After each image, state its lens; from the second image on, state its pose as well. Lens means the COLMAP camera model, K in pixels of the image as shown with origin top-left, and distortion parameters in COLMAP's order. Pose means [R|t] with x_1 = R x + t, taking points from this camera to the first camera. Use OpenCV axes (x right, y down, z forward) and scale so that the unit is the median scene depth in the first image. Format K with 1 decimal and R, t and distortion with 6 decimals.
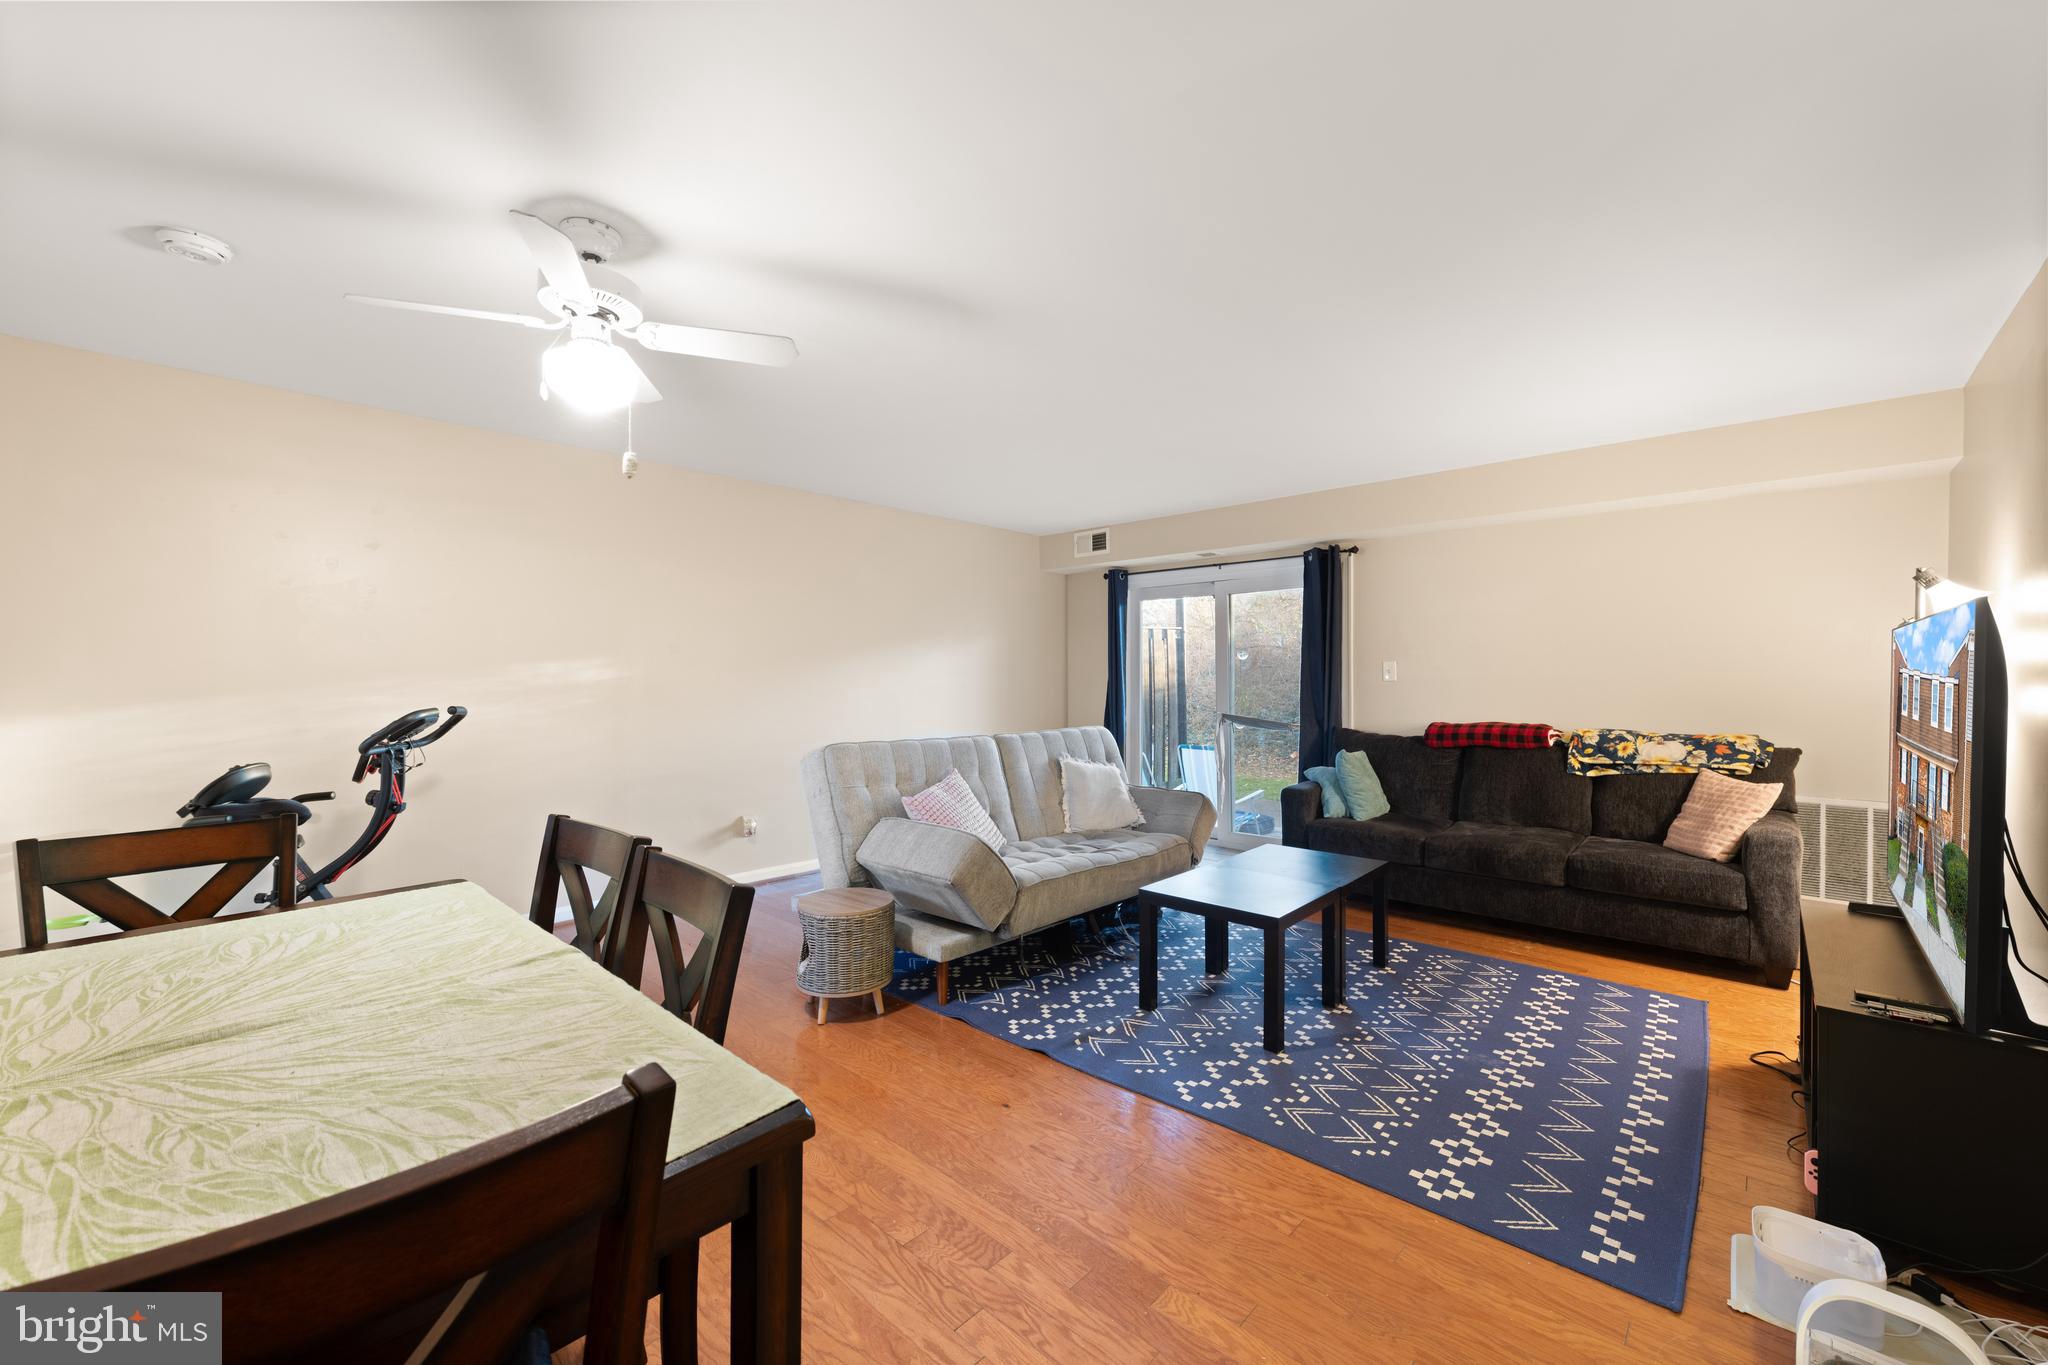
lens RADIAL K [[839.2, 0, 984.5], [0, 839.2, 683.3], [0, 0, 1]] dist [0.013138, -0.000025]
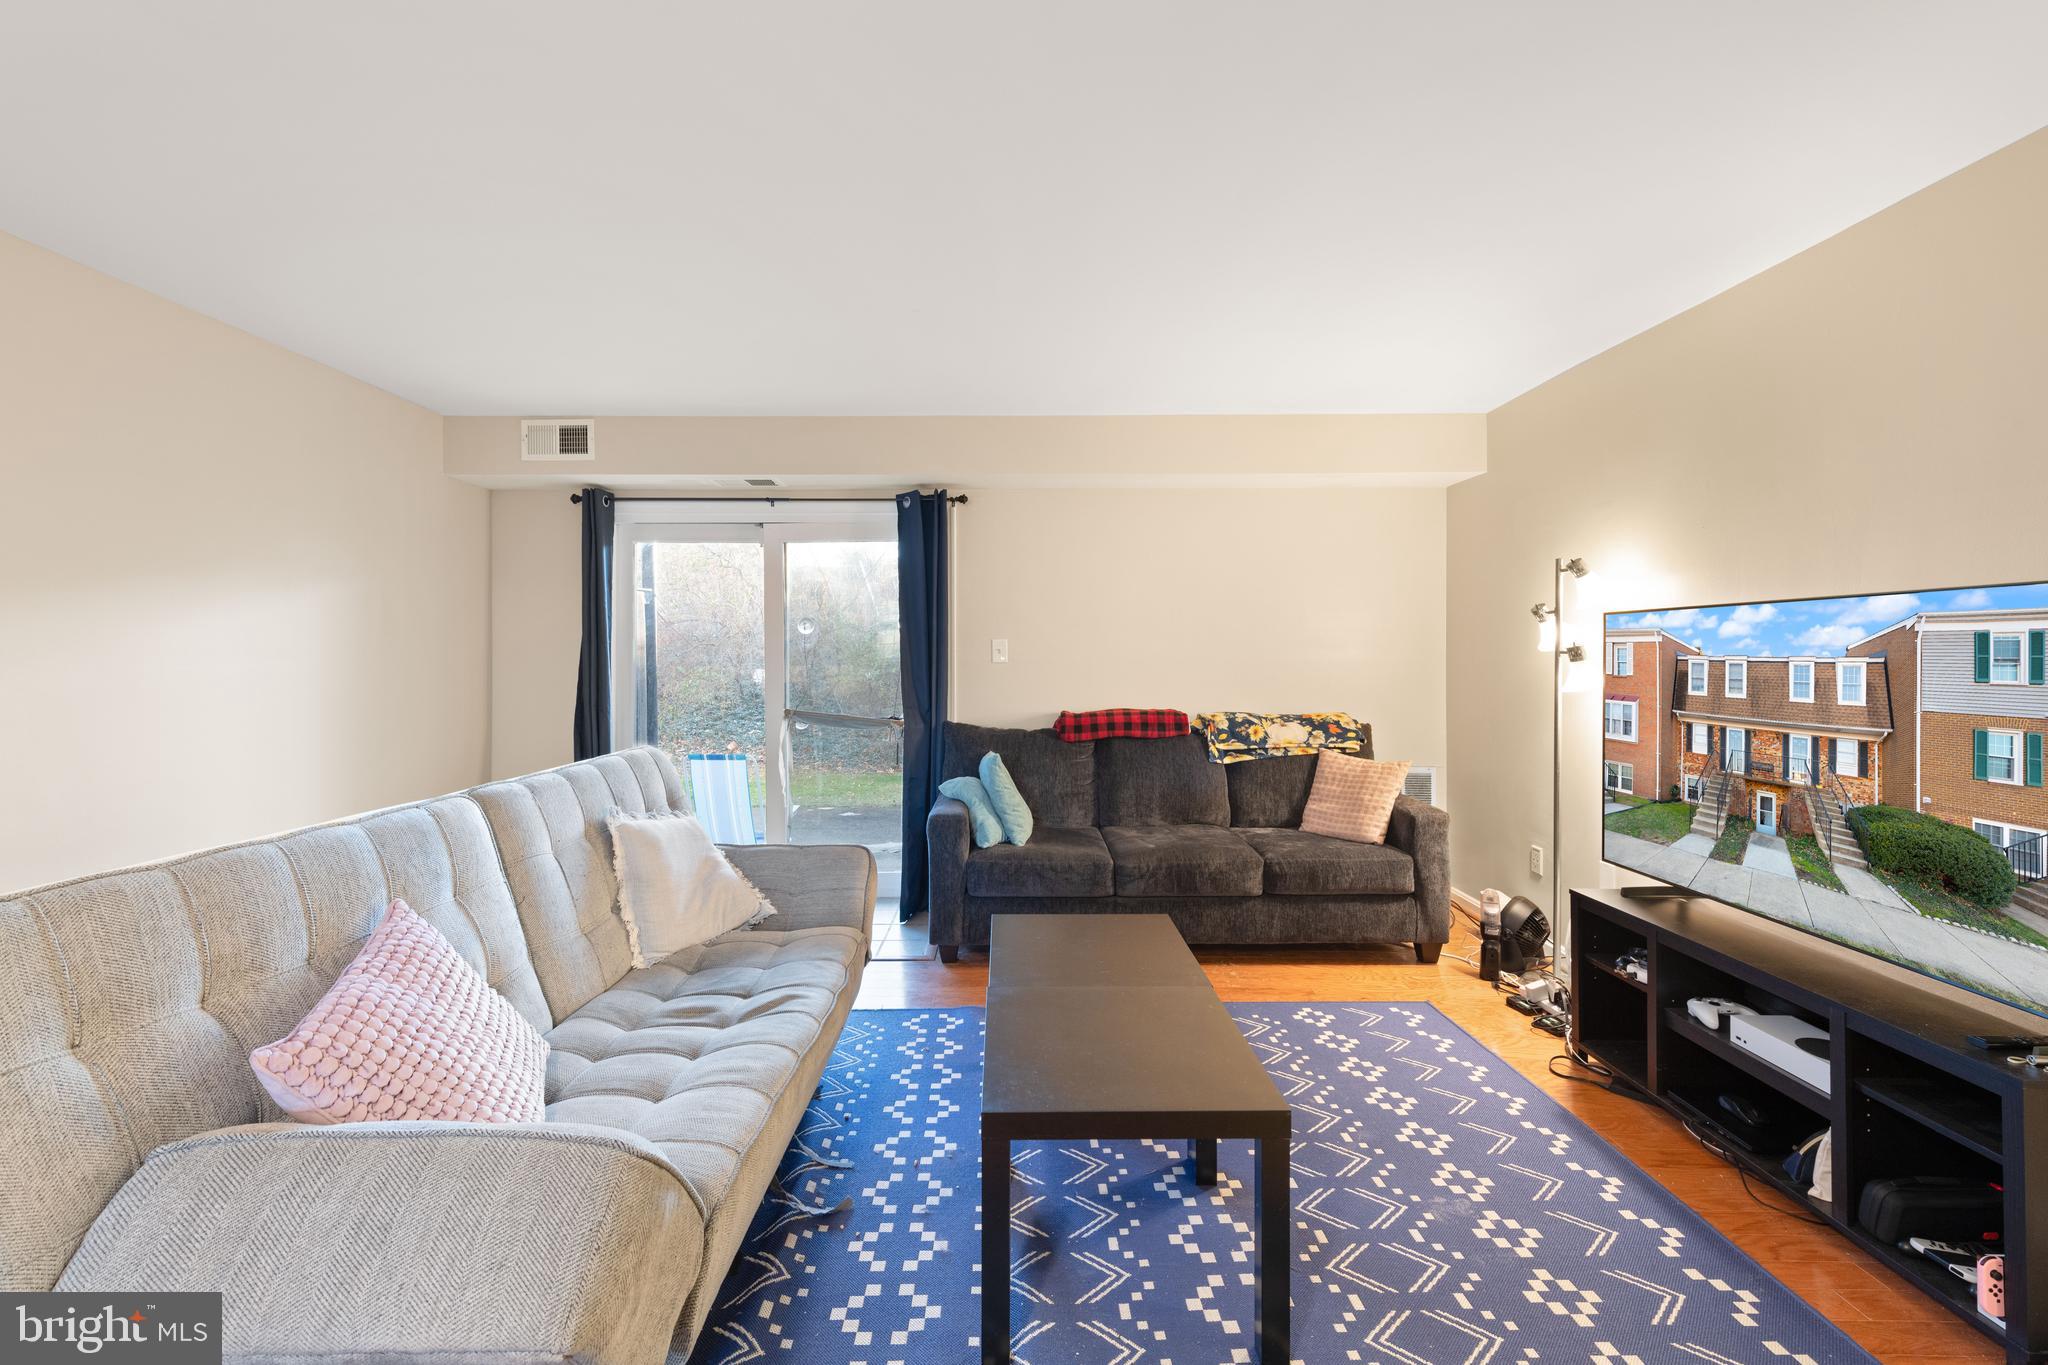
lens RADIAL K [[852.5, 0, 1058.2], [0, 852.5, 635.9], [0, 0, 1]] dist [0.026991, -0.015385]
pose [[0.698960, 0.018305, 0.714926, -0.100823], [0.004182, 0.999551, -0.029681, -0.005027], [-0.715148, 0.023735, 0.698570, 0.474194]]
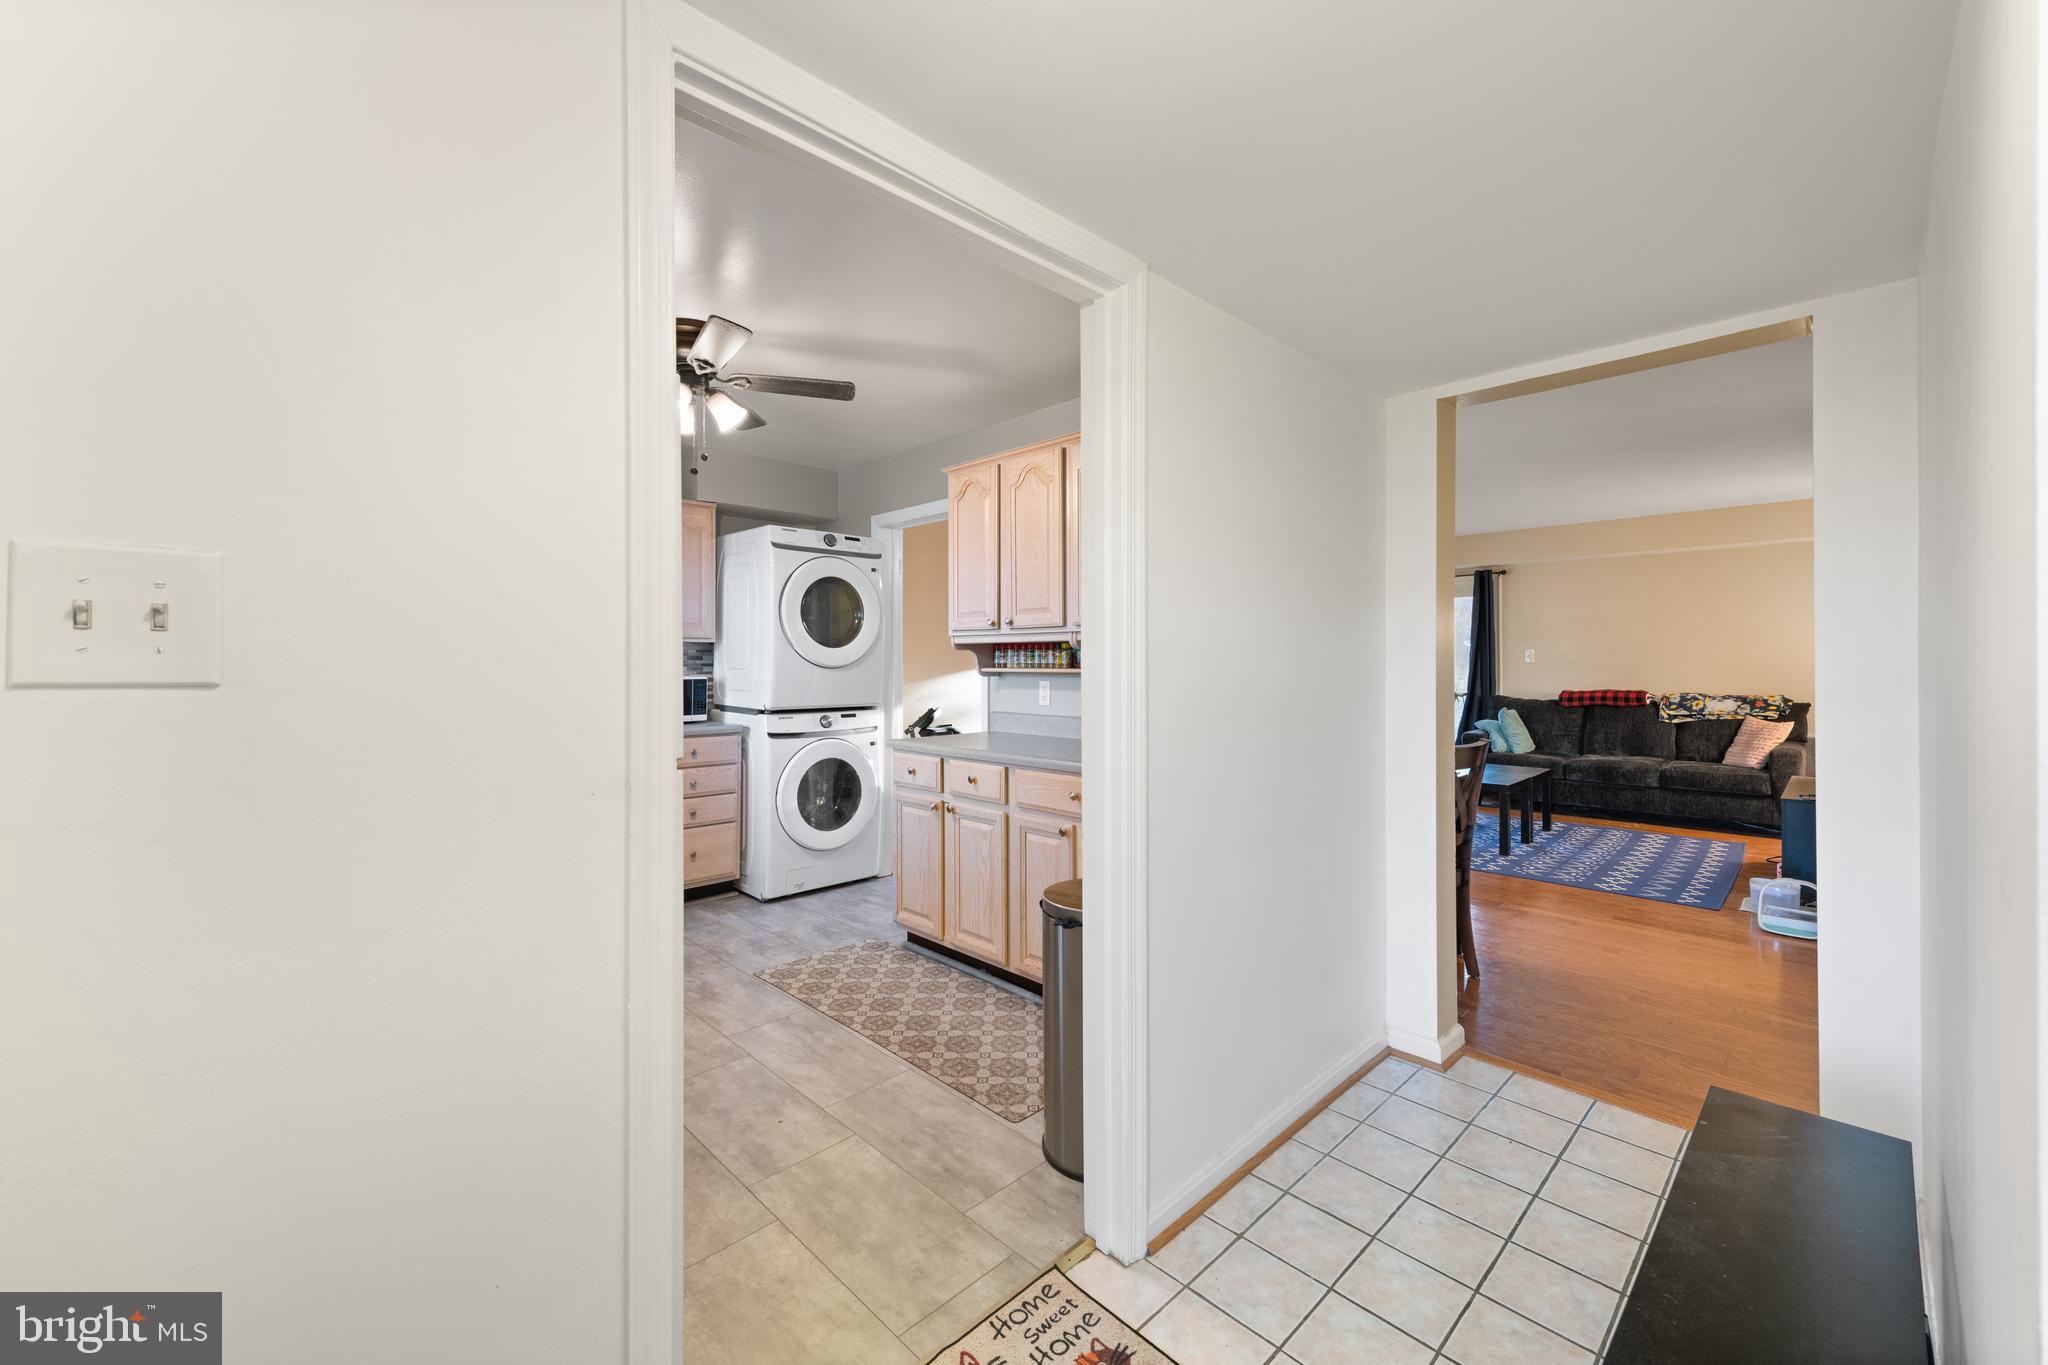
lens RADIAL K [[814.3, 0, 1019.4], [0, 814.3, 672.8], [0, 0, 1]] dist [0.019190, -0.006517]
pose [[0.999250, -0.000469, -0.038711, -0.441832], [0.000516, 0.999999, 0.001204, 0.015443], [0.038711, -0.001223, 0.999250, -0.575204]]
